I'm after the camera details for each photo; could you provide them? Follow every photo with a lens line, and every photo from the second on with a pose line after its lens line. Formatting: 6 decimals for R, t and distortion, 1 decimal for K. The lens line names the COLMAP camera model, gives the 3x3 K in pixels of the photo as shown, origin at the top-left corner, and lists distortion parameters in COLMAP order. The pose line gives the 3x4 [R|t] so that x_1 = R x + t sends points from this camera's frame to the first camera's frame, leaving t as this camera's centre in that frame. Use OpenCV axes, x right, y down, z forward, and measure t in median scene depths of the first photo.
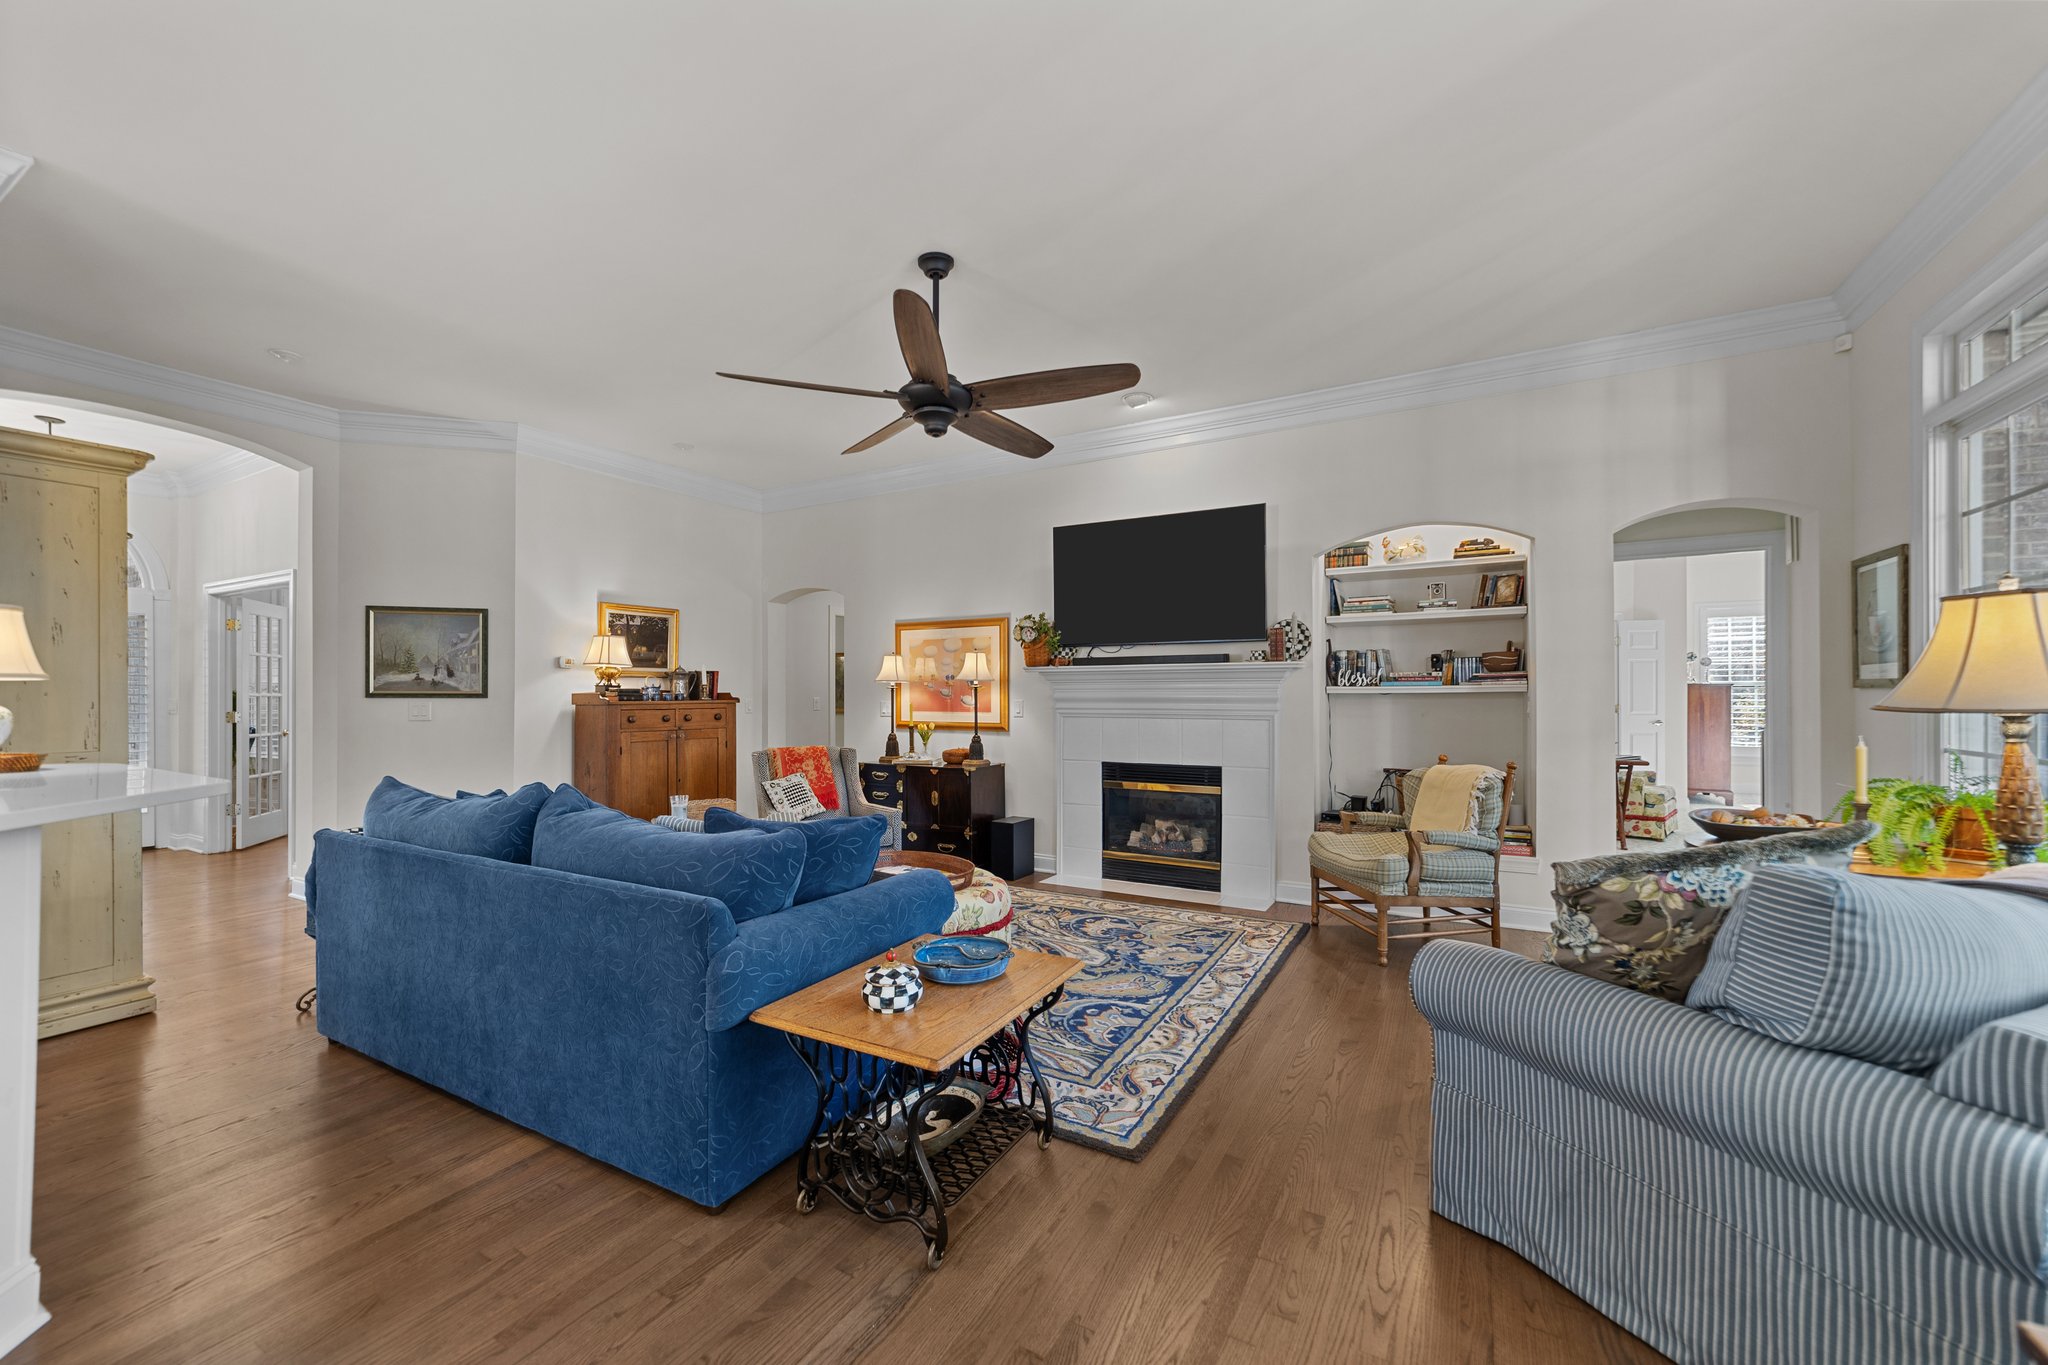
lens RADIAL K [[791.6, 0, 1031.5], [0, 791.6, 696.2], [0, 0, 1]] dist [-0.010288, 0.004962]
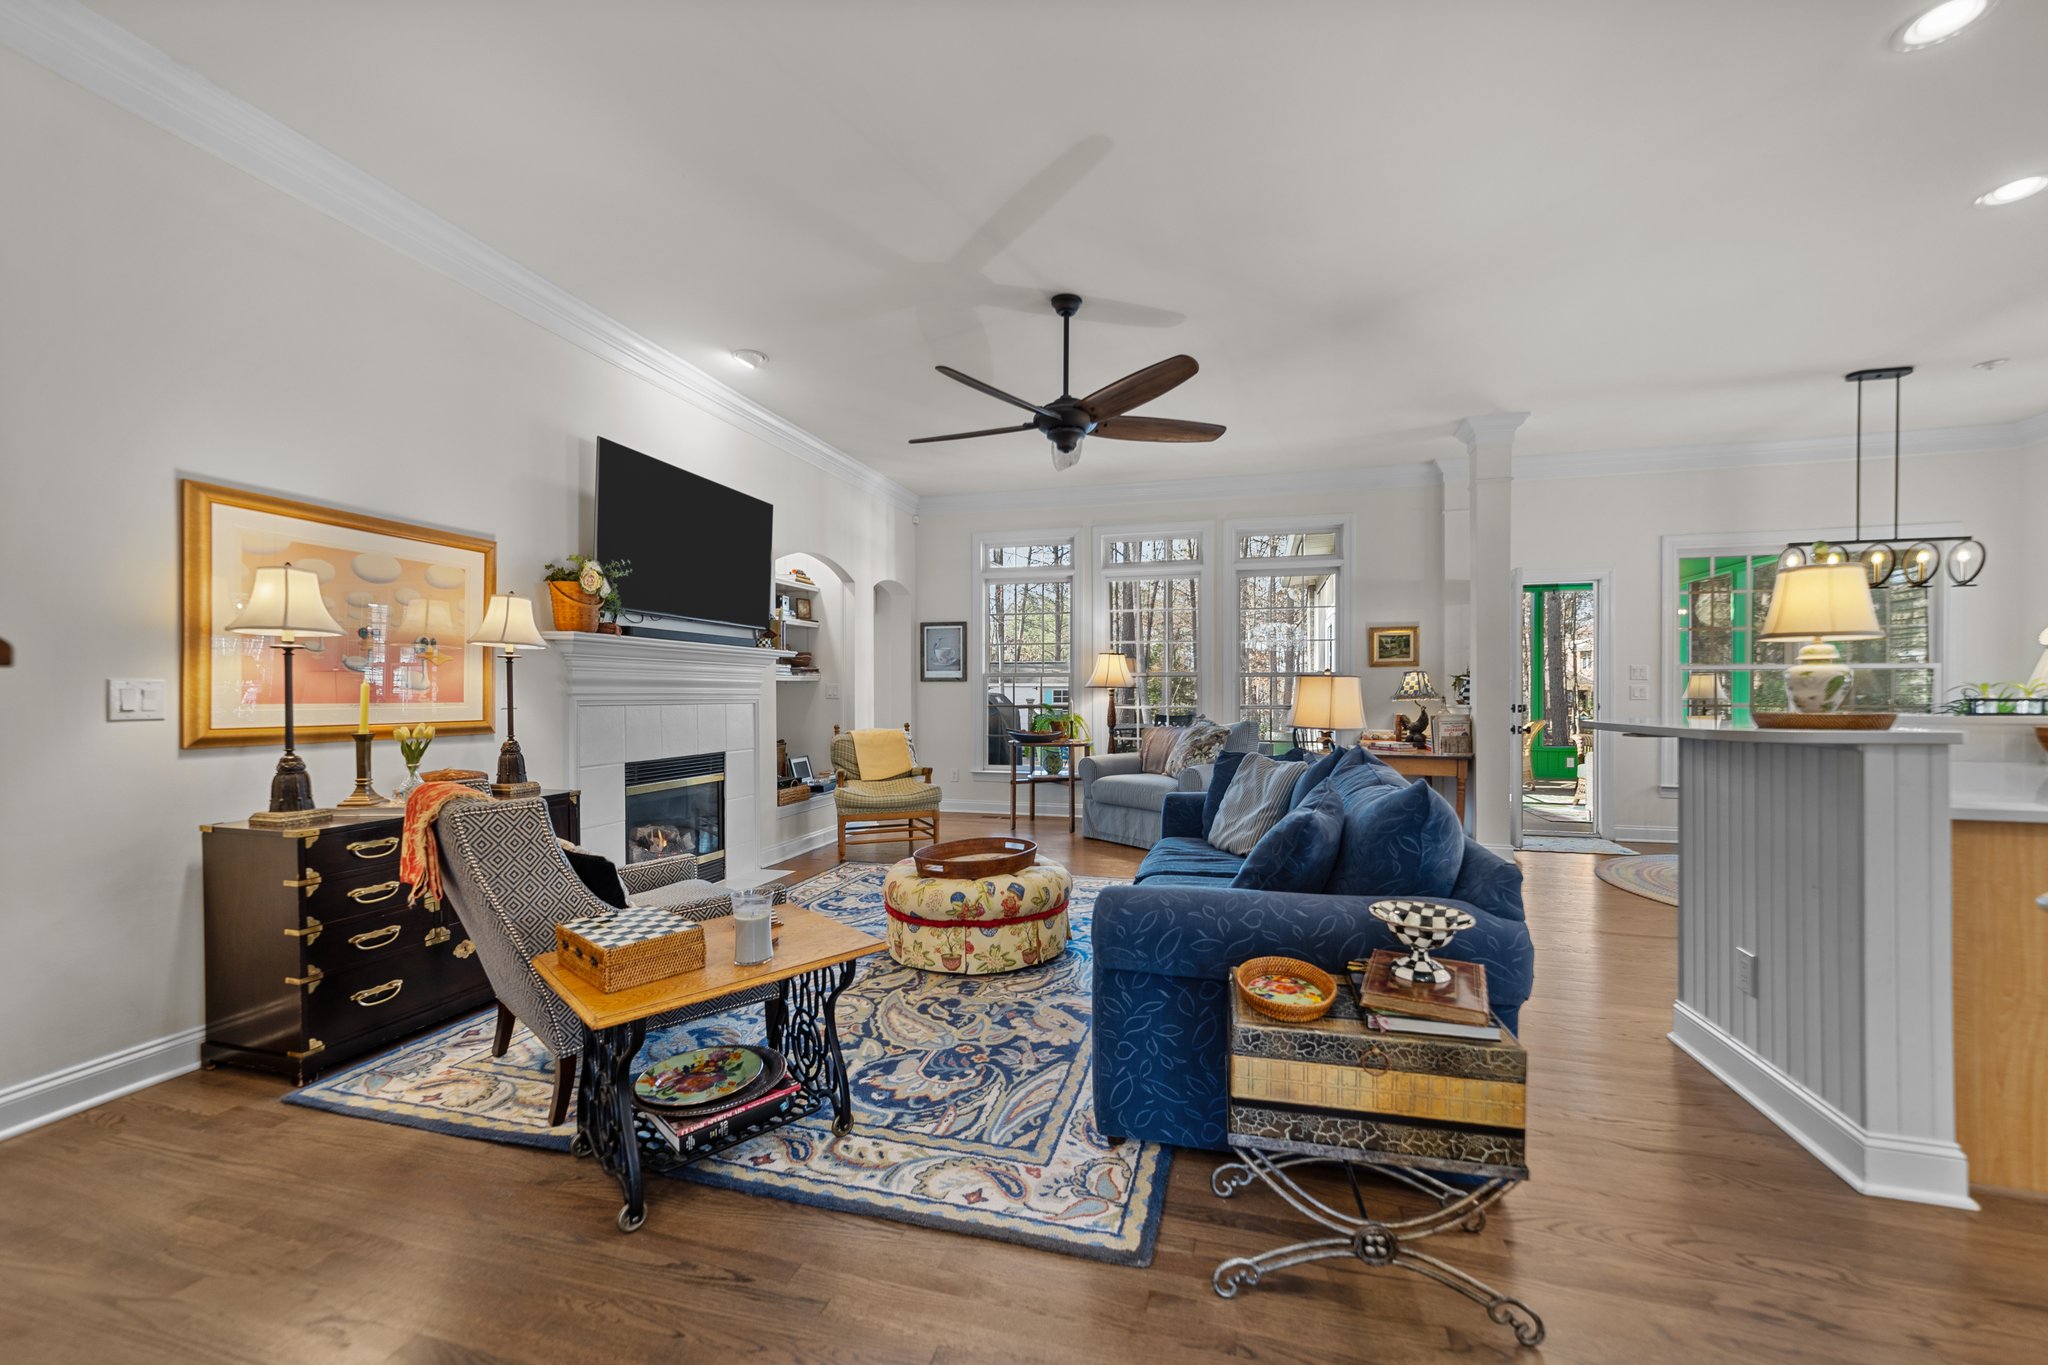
lens RADIAL K [[791.6, 0, 1032.2], [0, 791.6, 701.0], [0, 0, 1]] dist [-0.010288, 0.004962]
pose [[-0.243227, -0.008042, 0.969936, -0.808535], [0.000539, 0.999964, 0.008427, 0.017529], [-0.969969, 0.002572, -0.243214, 0.864249]]
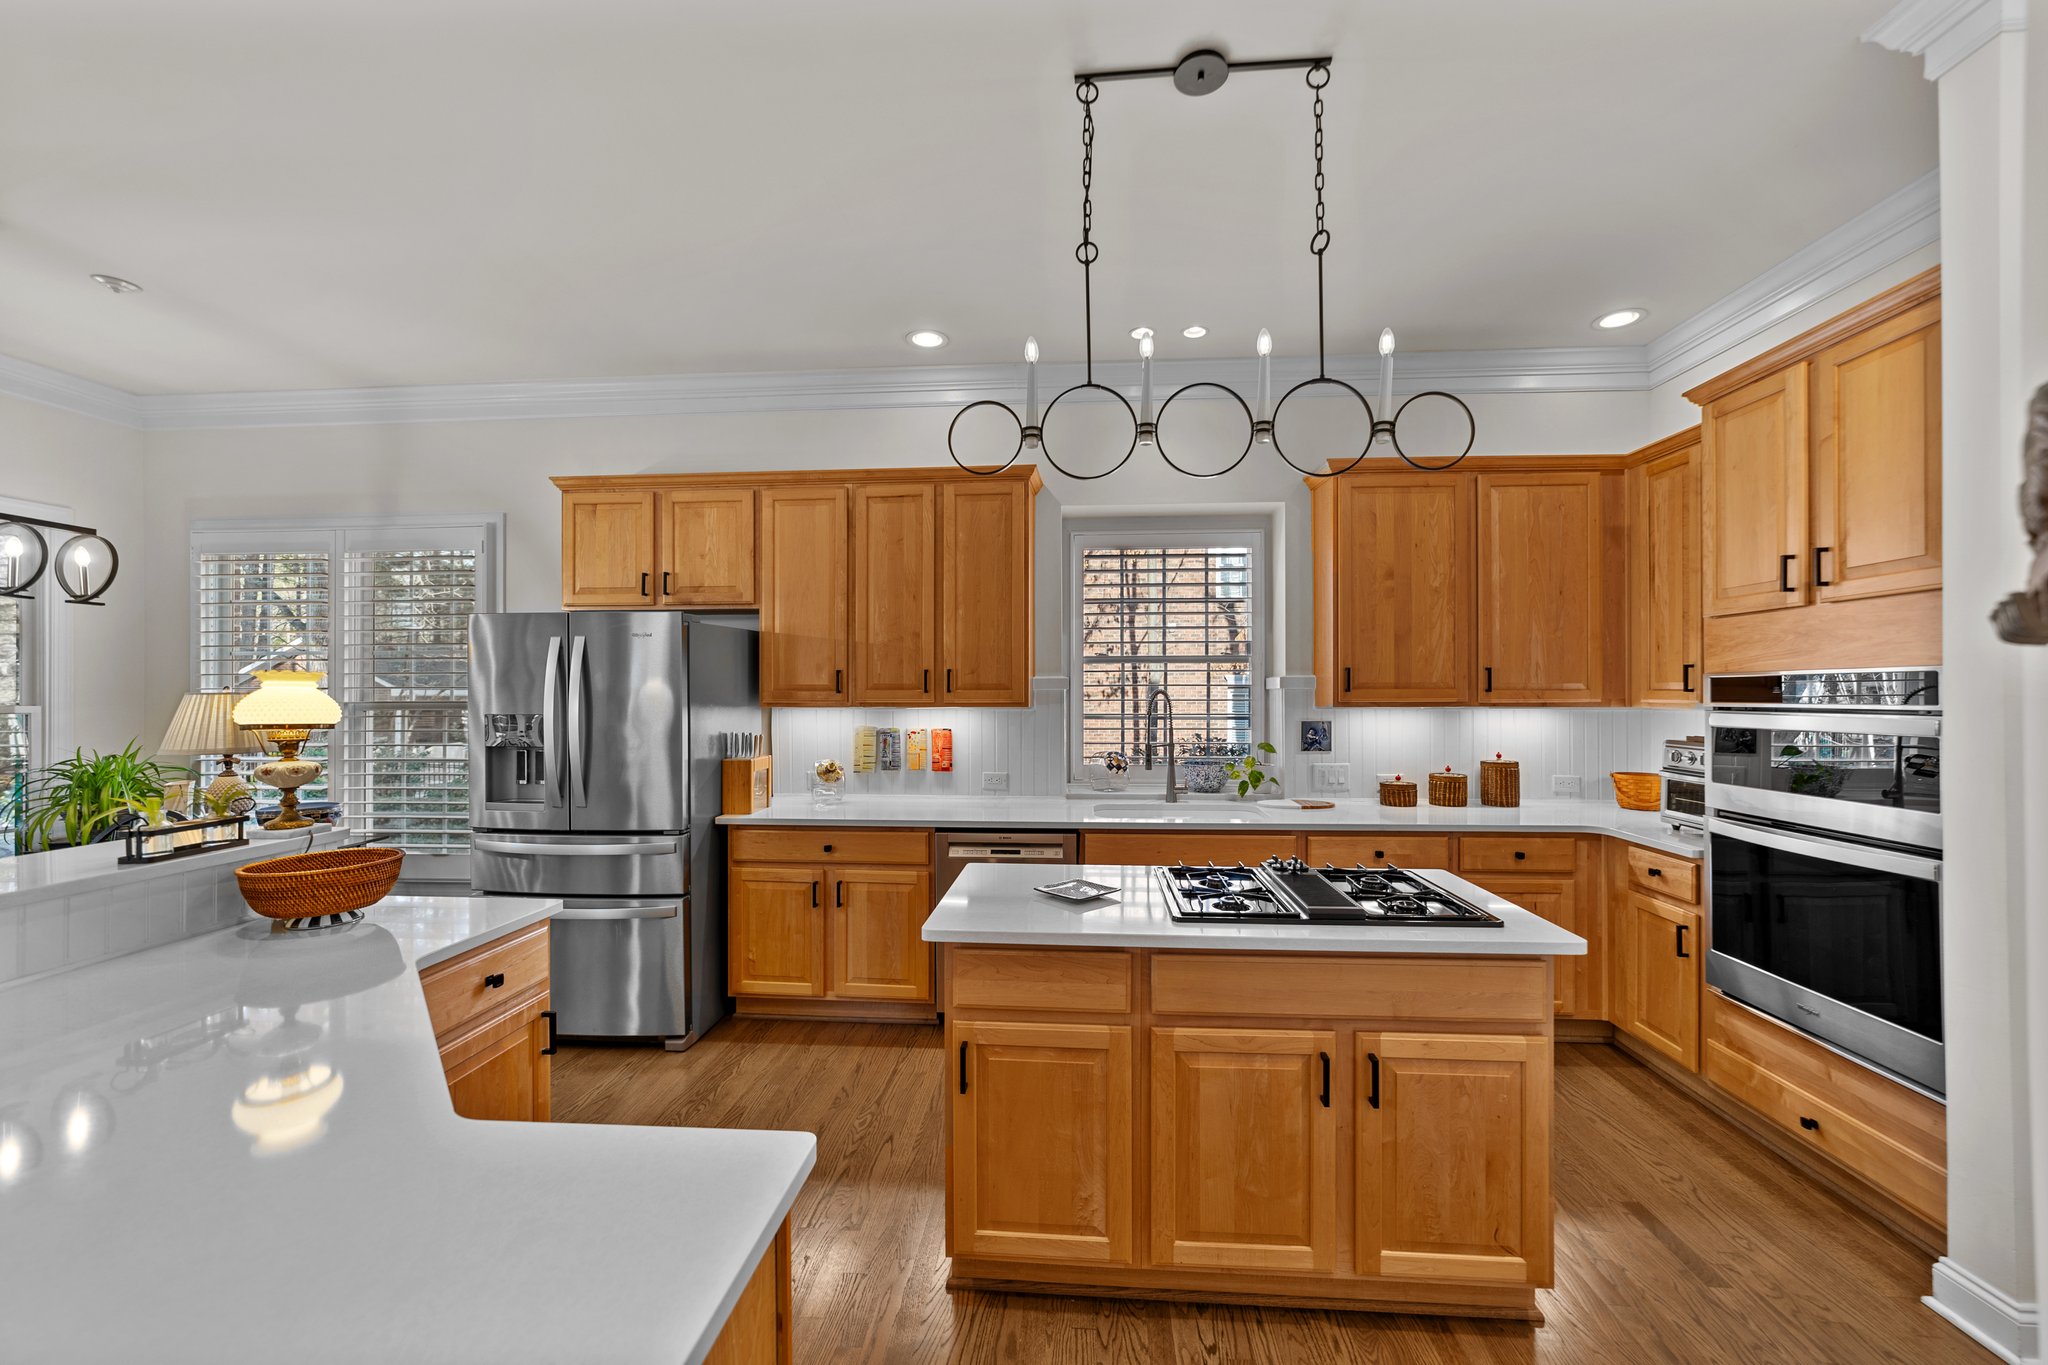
lens RADIAL K [[791.6, 0, 1031.6], [0, 791.6, 690.6], [0, 0, 1]] dist [-0.010288, 0.004962]
pose [[-0.904305, 0.002219, -0.426881, -0.583345], [0.003173, 0.999994, -0.001524, -0.036819], [0.426875, -0.002733, -0.904307, 0.448882]]
